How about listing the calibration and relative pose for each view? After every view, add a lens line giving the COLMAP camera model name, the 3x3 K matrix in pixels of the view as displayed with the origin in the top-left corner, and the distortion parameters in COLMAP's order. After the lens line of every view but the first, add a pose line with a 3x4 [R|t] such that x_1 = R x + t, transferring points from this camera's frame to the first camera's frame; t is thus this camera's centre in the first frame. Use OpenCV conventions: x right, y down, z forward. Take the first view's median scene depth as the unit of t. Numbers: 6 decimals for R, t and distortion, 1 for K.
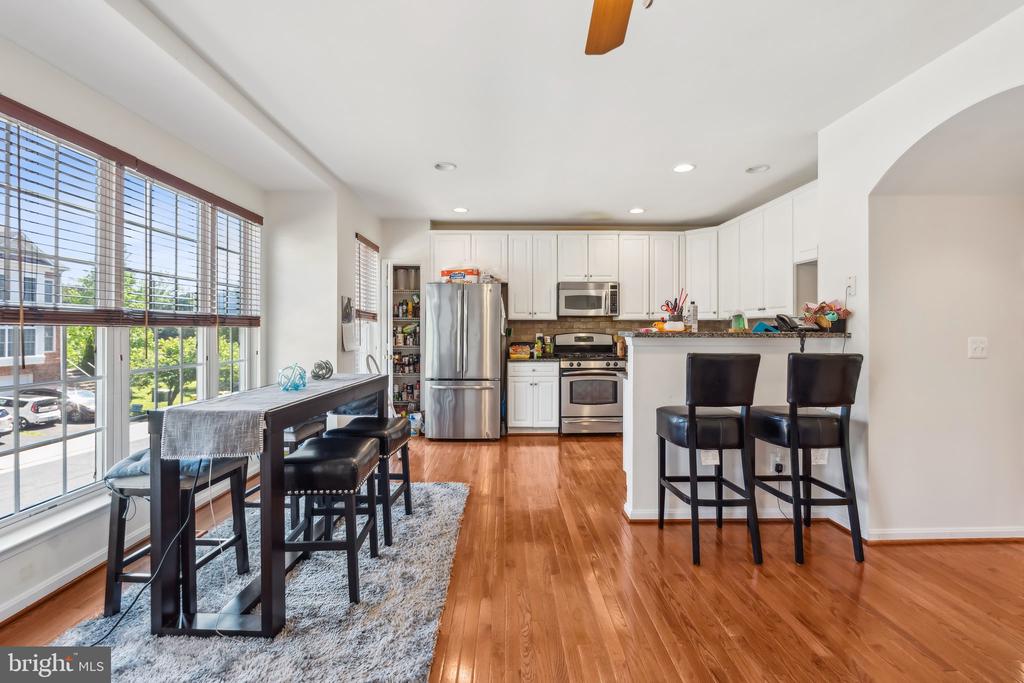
lens RADIAL K [[458.6, 0, 512.0], [0, 458.6, 341.5], [0, 0, 1]] dist [-0.000987, 0.000029]
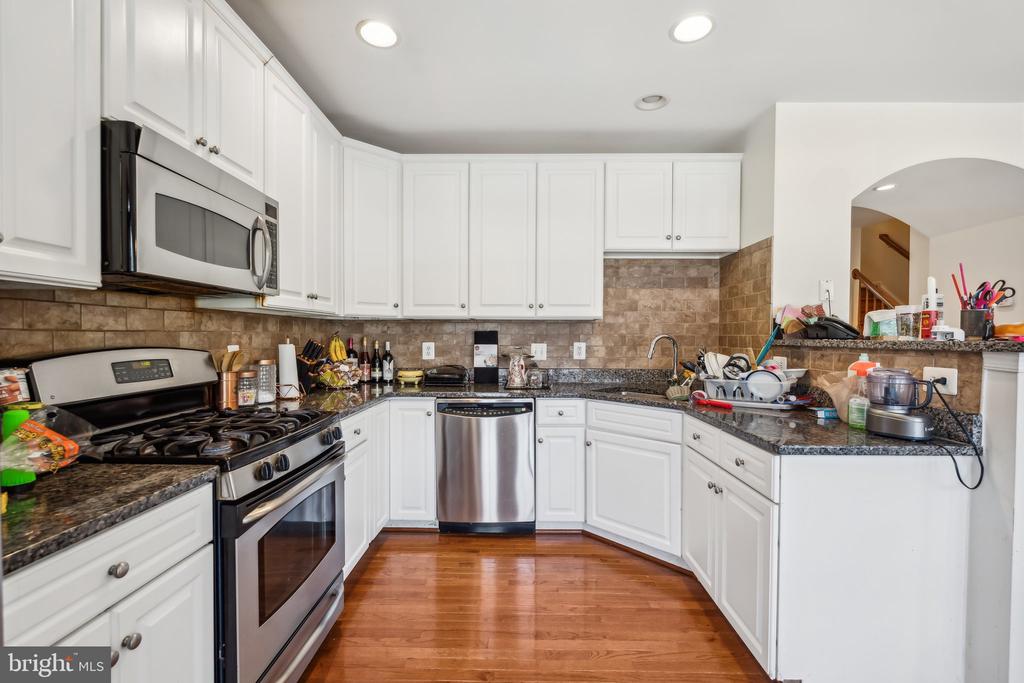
lens RADIAL K [[458.6, 0, 512.0], [0, 458.6, 341.5], [0, 0, 1]] dist [-0.000987, 0.000029]
pose [[0.043021, -0.011794, 0.999005, -0.115061], [0.022078, 0.999697, 0.010852, -0.022522], [-0.998830, 0.021590, 0.043269, 0.843683]]
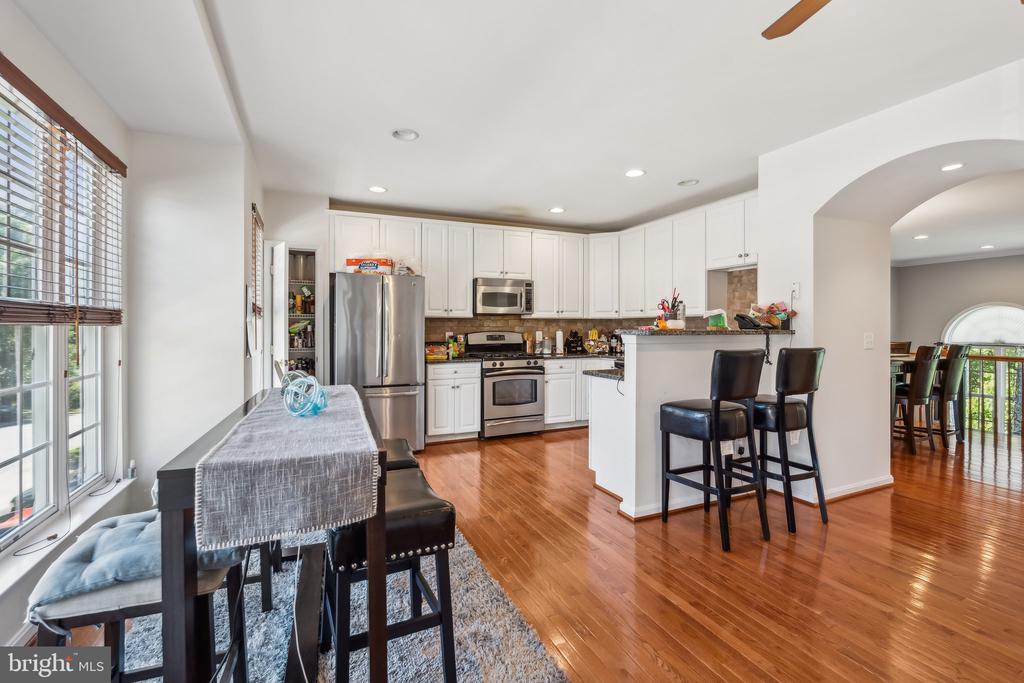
lens RADIAL K [[458.6, 0, 512.0], [0, 458.6, 341.5], [0, 0, 1]] dist [-0.000987, 0.000029]
pose [[0.920726, -0.013662, 0.389971, -0.207502], [0.012235, 0.999906, 0.006141, -0.003111], [-0.390019, -0.000883, 0.920806, 0.103361]]
